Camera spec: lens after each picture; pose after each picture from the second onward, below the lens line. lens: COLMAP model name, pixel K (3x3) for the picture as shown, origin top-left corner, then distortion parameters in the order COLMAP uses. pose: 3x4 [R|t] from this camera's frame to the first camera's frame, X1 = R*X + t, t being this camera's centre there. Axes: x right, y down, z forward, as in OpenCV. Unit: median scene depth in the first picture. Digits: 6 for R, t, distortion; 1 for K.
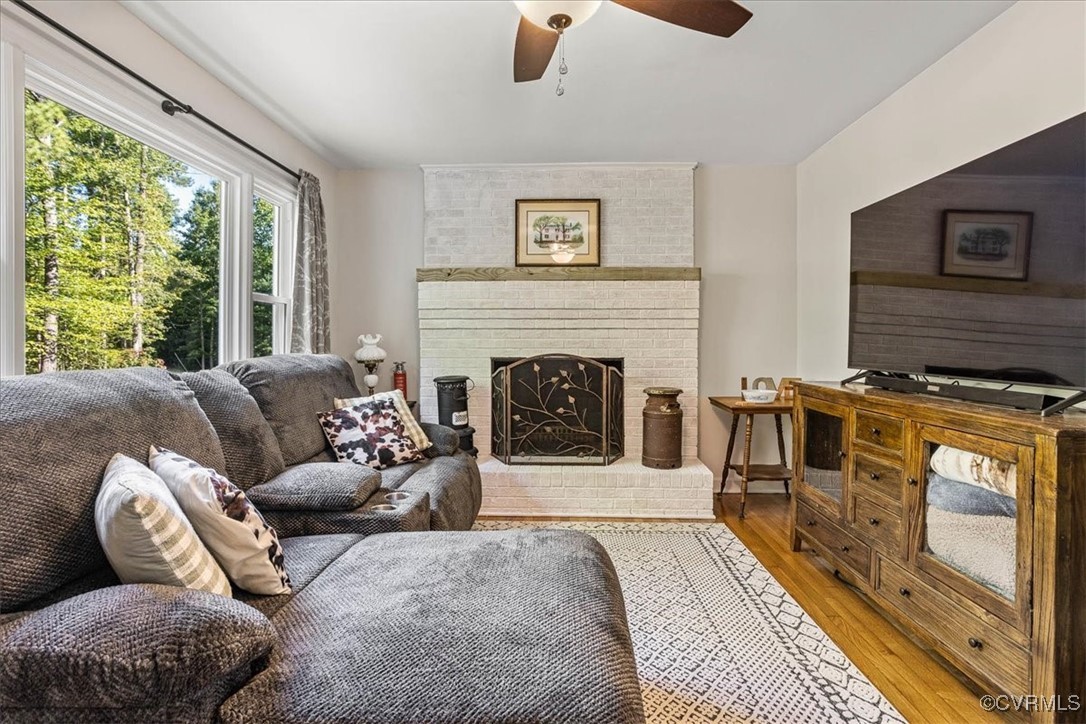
lens RADIAL K [[541.4, 0, 535.6], [0, 541.4, 343.2], [0, 0, 1]] dist [-0.054907, 0.031928]
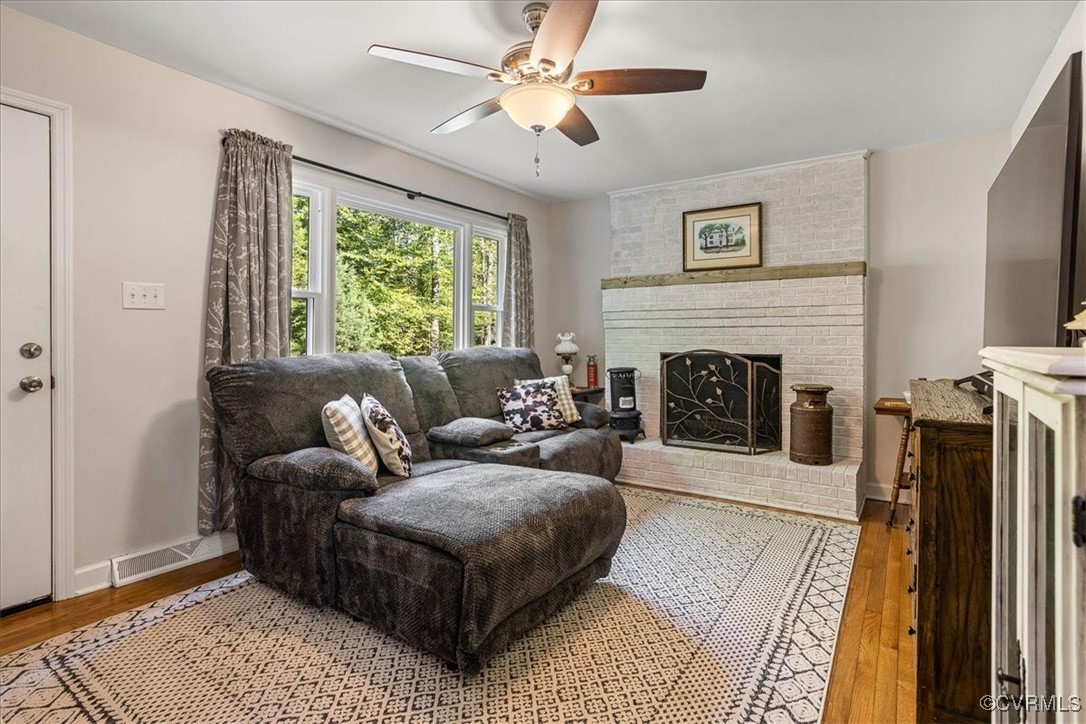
lens RADIAL K [[541.4, 0, 535.6], [0, 541.4, 343.2], [0, 0, 1]] dist [-0.054907, 0.031928]
pose [[0.837761, 0.004651, -0.546017, 0.348895], [-0.002715, 0.999987, 0.004352, 0.002425], [0.546030, -0.002164, 0.837763, -0.115214]]
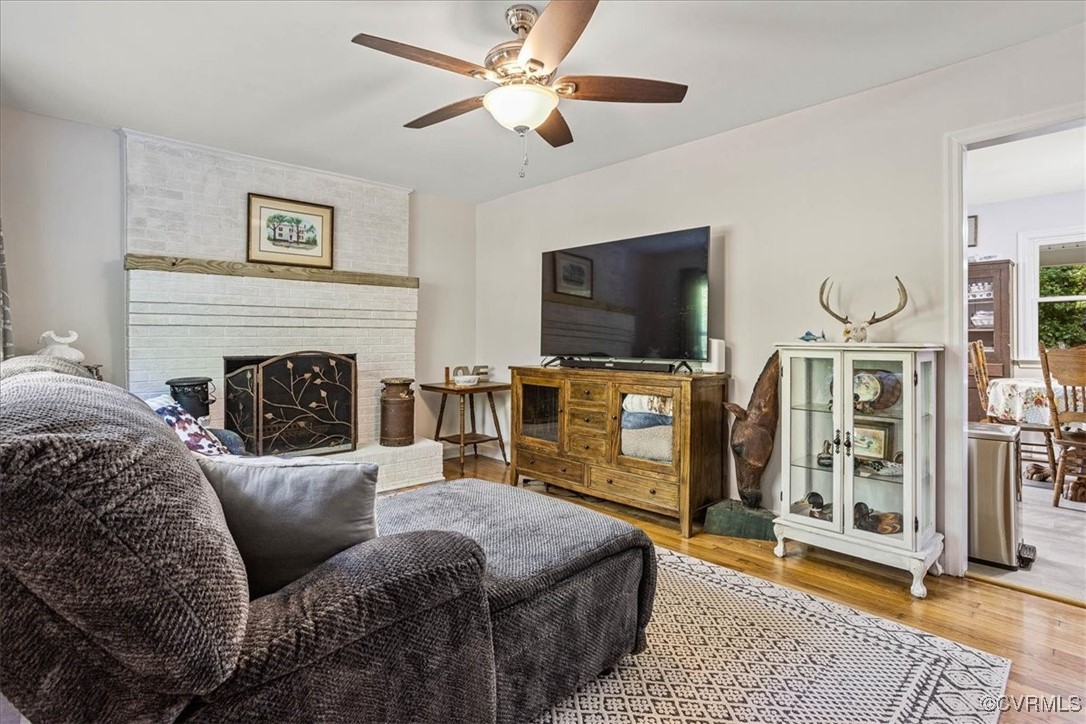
lens RADIAL K [[541.4, 0, 535.6], [0, 541.4, 343.2], [0, 0, 1]] dist [-0.054907, 0.031928]
pose [[0.696041, -0.008867, 0.717947, -0.400798], [0.005854, 0.999961, 0.006674, 0.000024], [-0.717978, -0.000442, 0.696065, -0.036311]]
